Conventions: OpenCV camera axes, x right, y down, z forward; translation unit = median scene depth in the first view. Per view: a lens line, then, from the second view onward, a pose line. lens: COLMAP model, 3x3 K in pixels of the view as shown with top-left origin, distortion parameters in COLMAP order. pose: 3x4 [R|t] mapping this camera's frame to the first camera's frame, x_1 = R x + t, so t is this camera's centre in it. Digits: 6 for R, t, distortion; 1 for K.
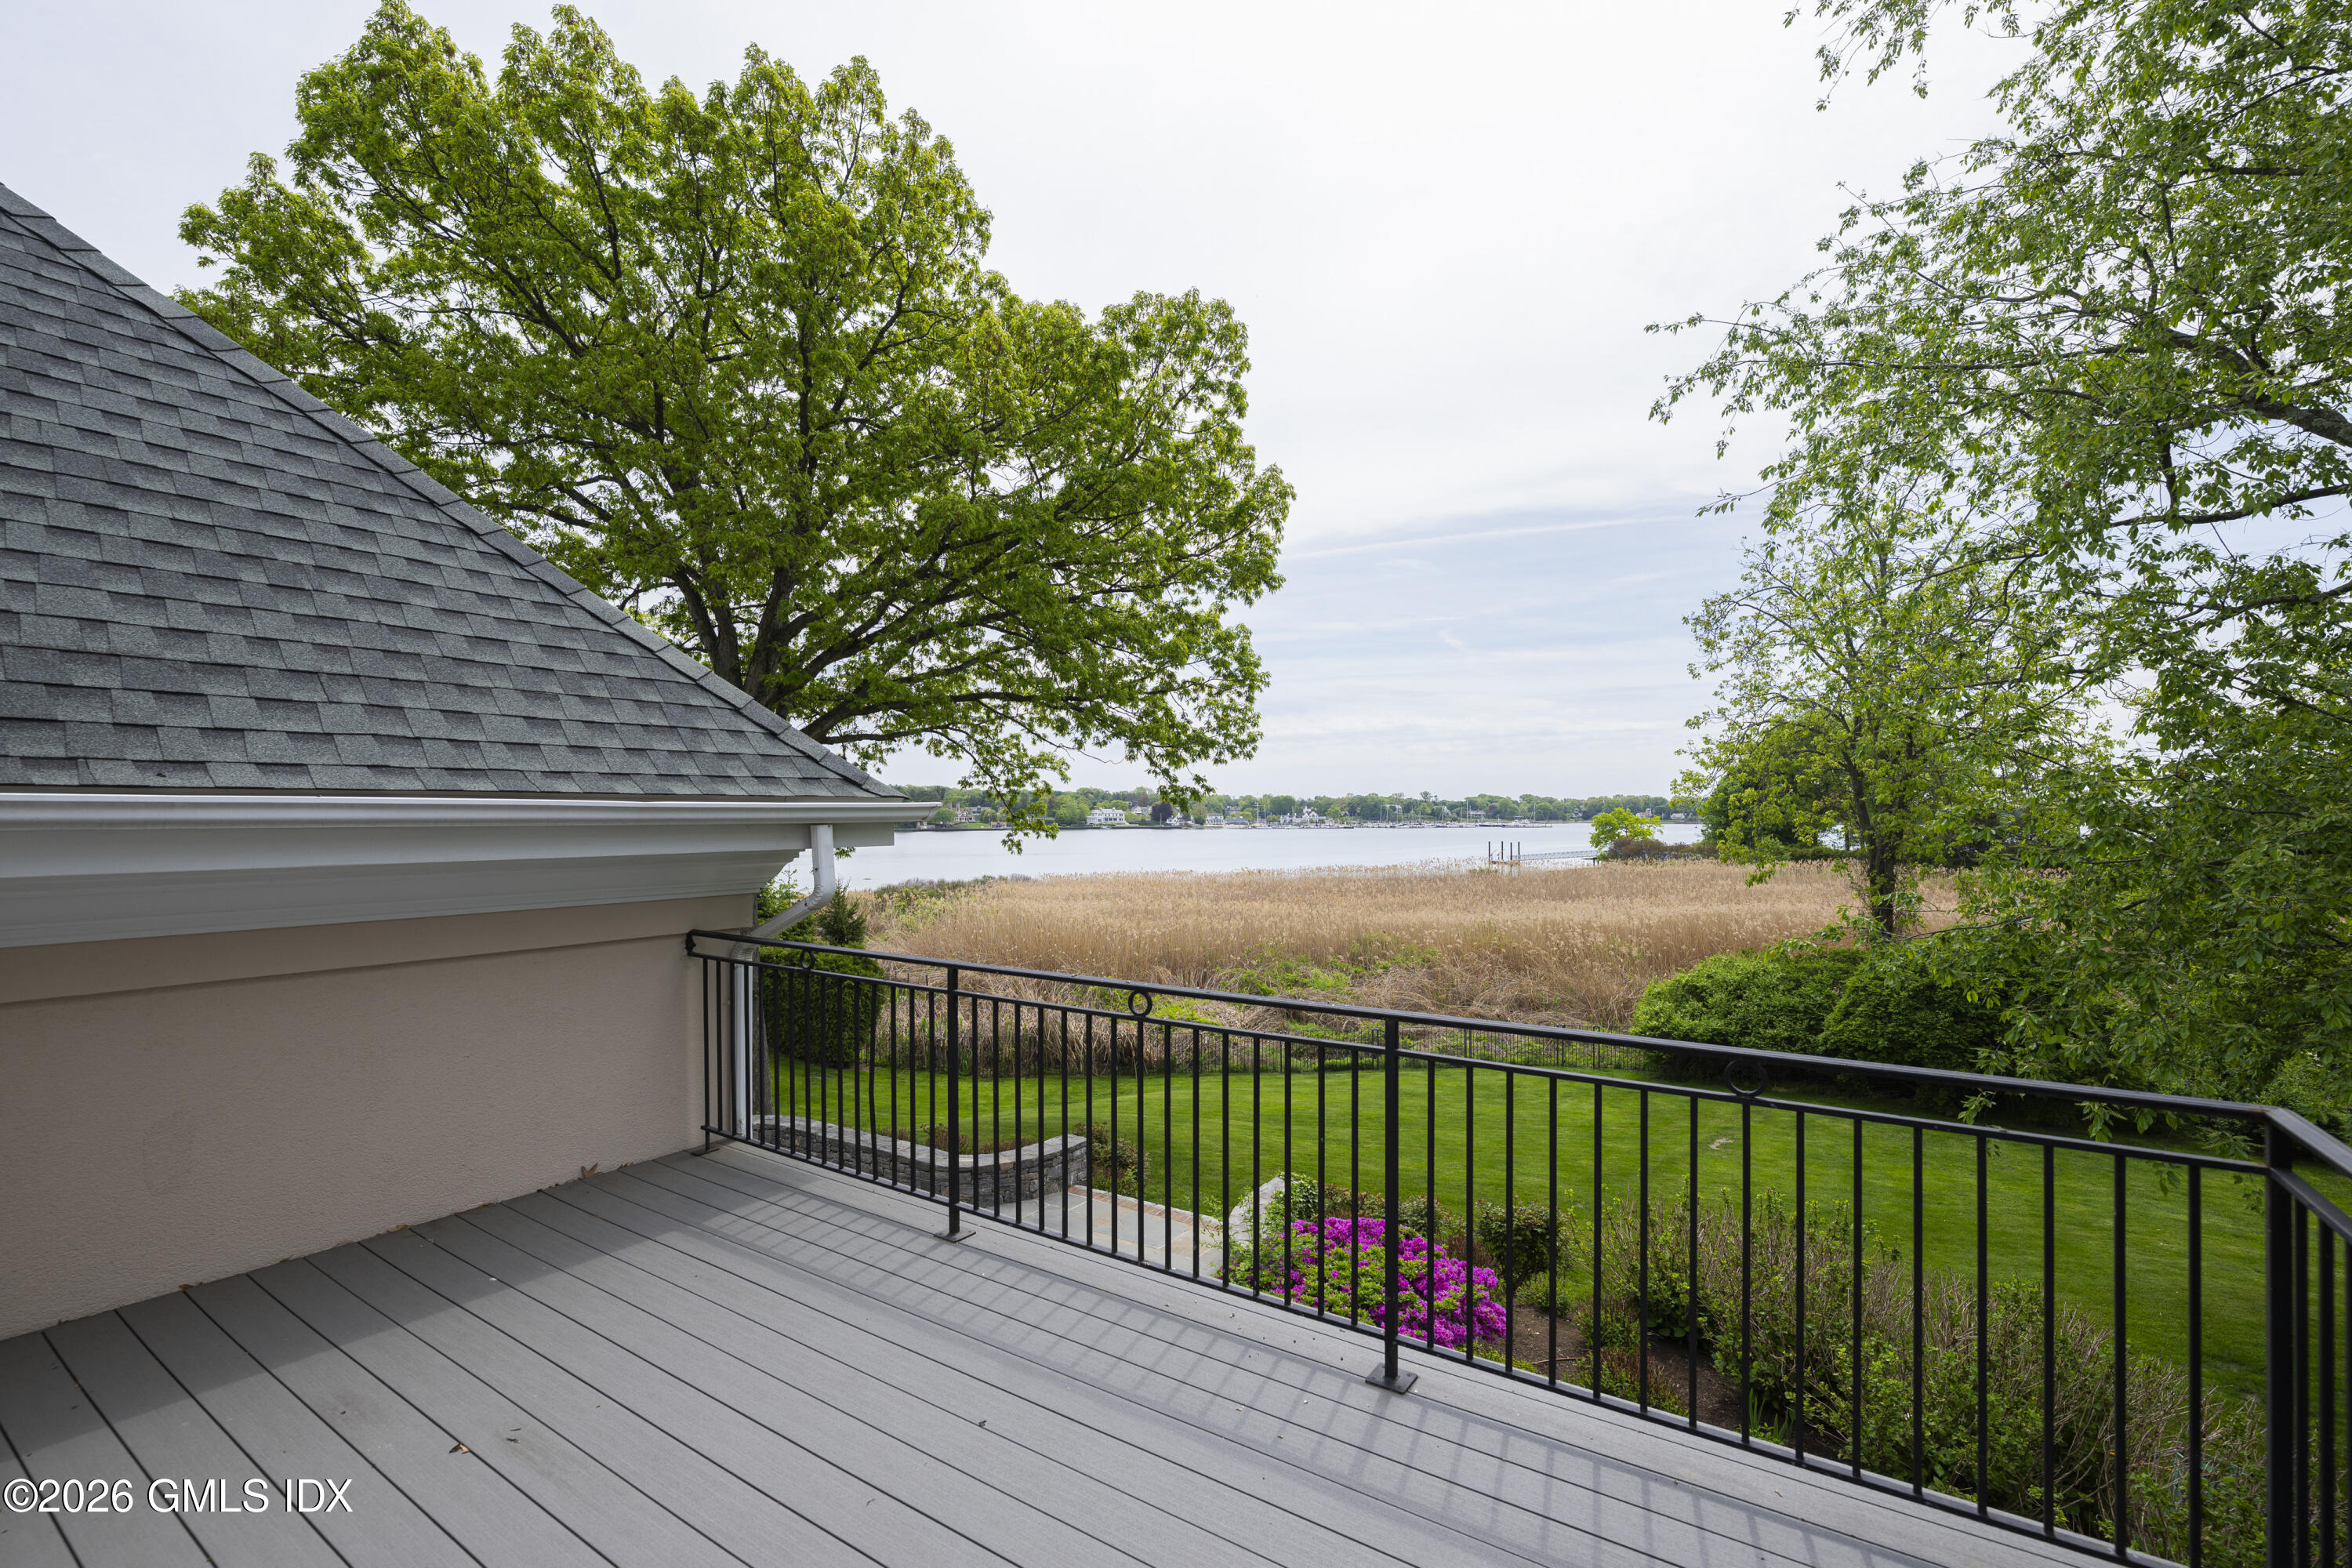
lens RADIAL K [[1012.8, 0, 1173.7], [0, 1012.8, 810.8], [0, 0, 1]] dist [0.002989, -0.000082]
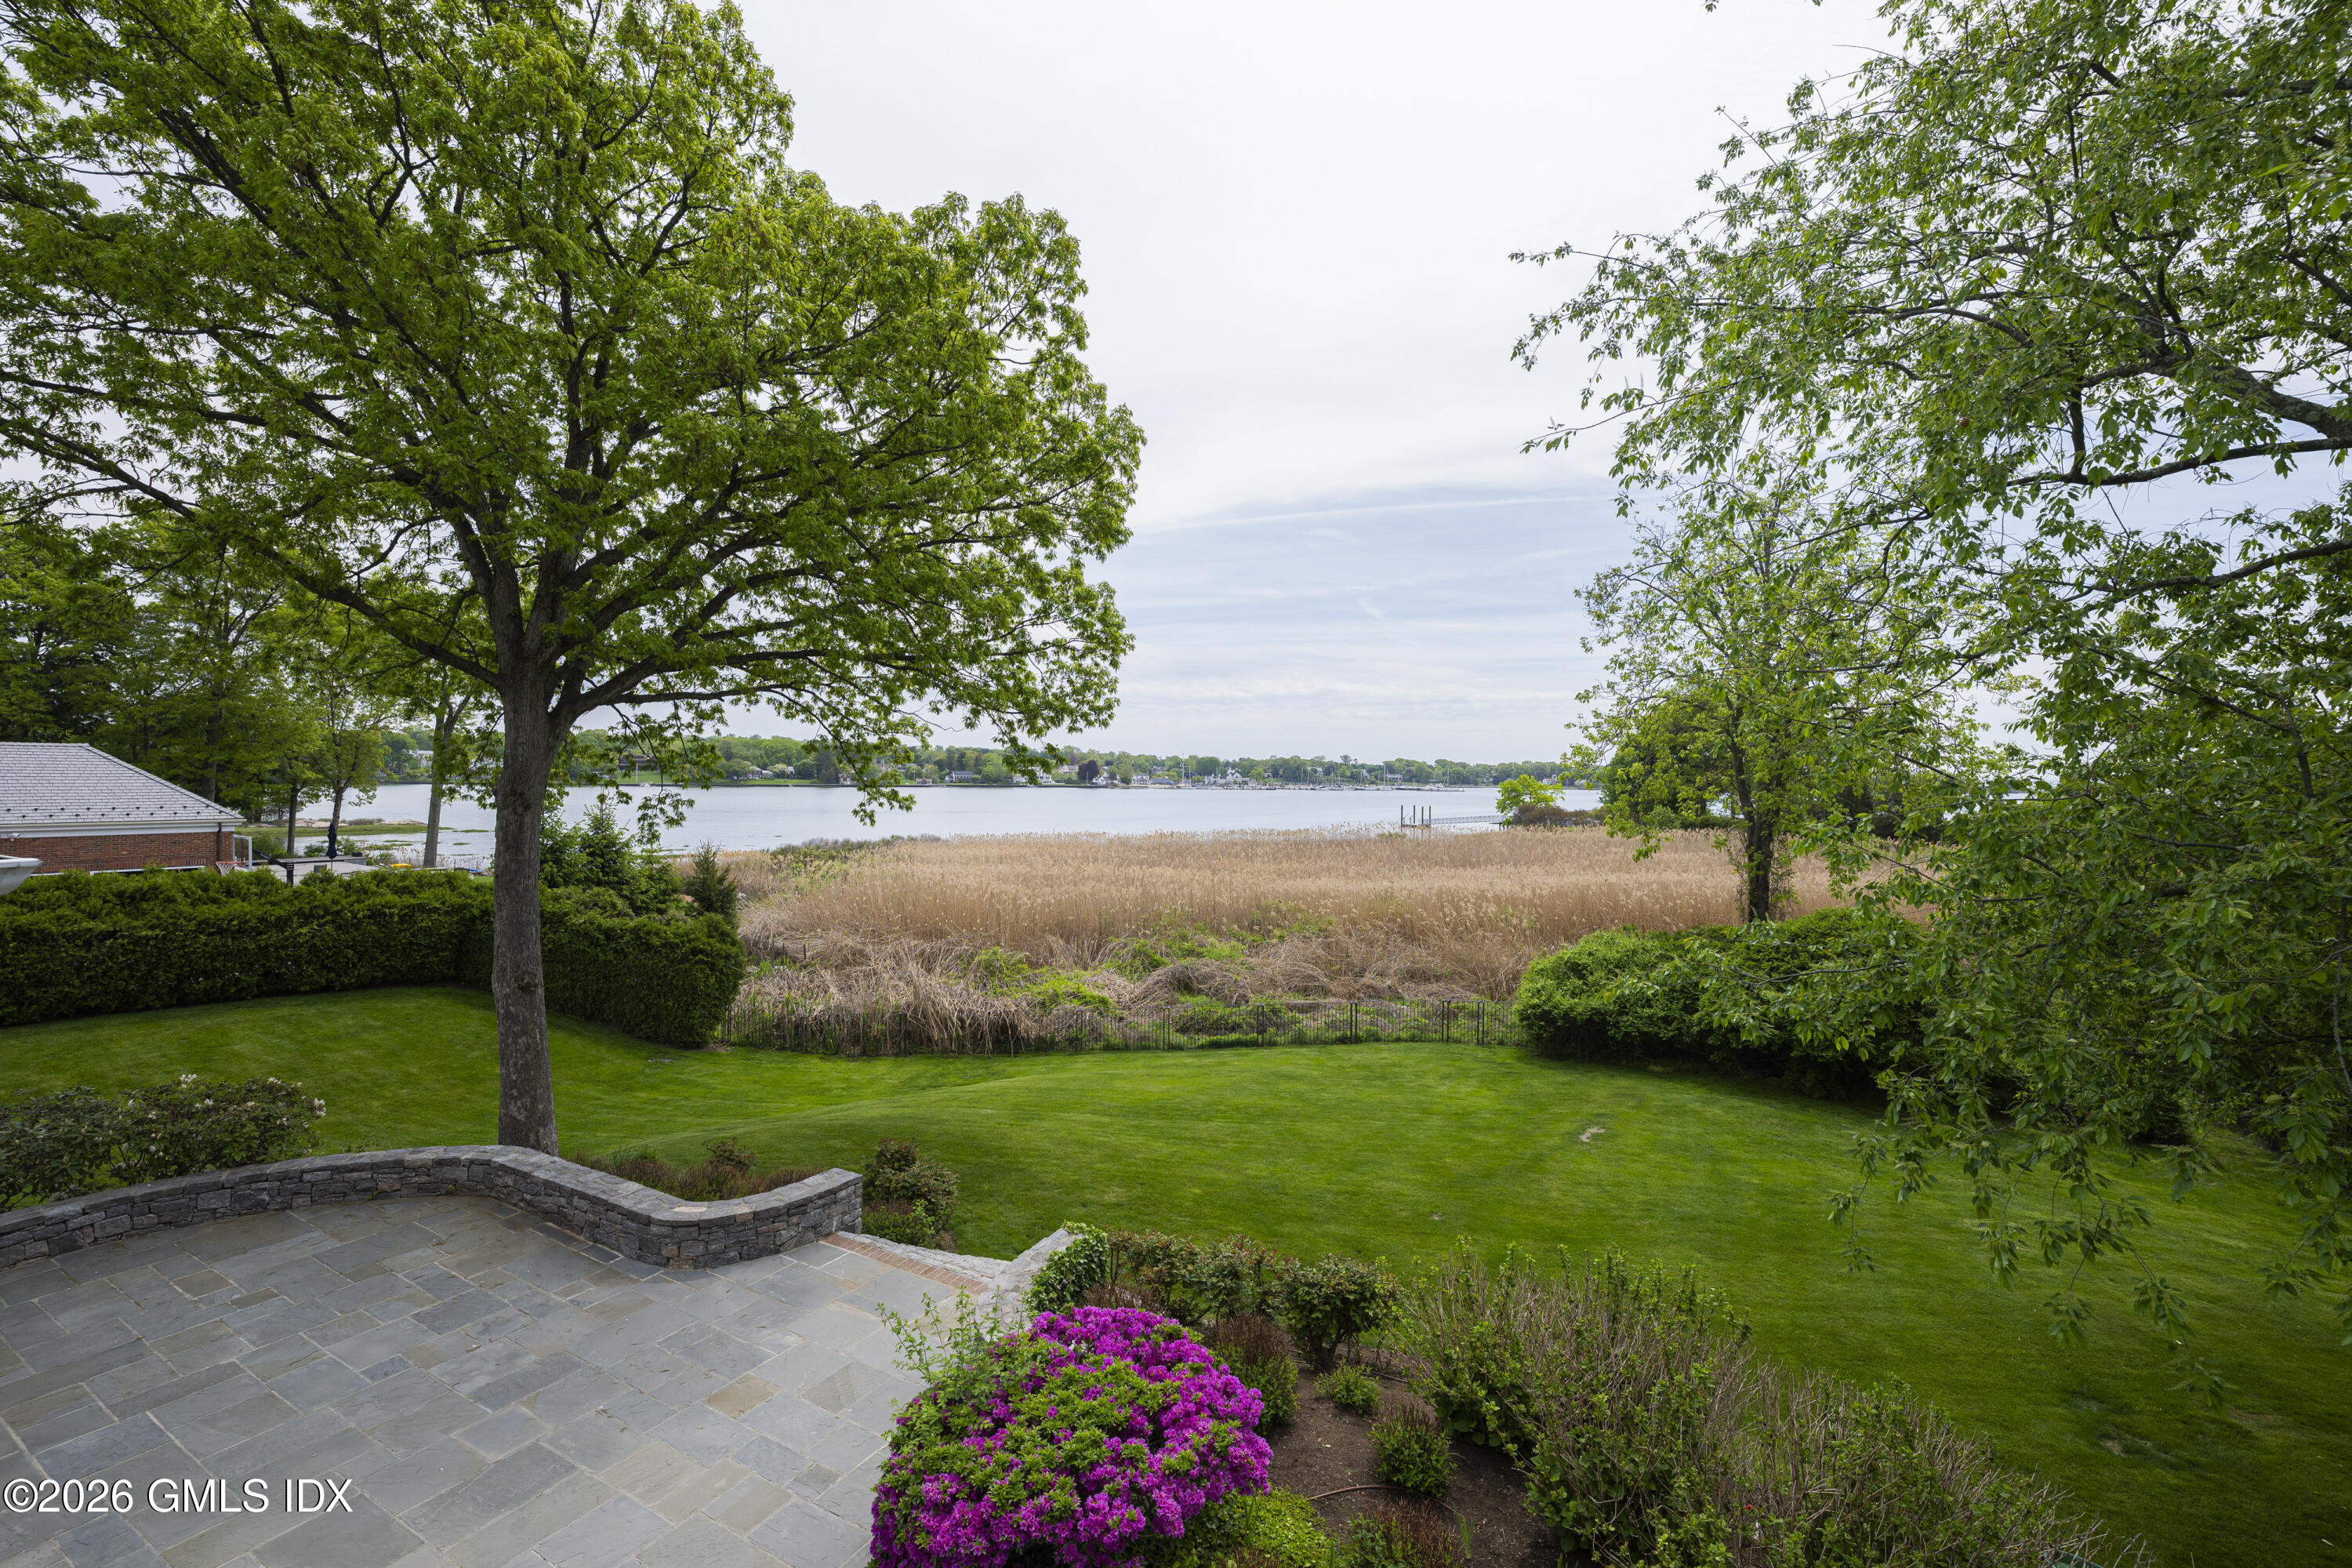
lens RADIAL K [[997.1, 0, 1176.0], [0, 997.1, 784.0], [0, 0, 1]] dist [-0.002640, 0.004138]
pose [[0.997086, 0.014057, 0.074985, 0.069030], [-0.015083, 0.999800, 0.013123, -0.013048], [-0.074785, -0.014216, 0.997098, 0.086148]]
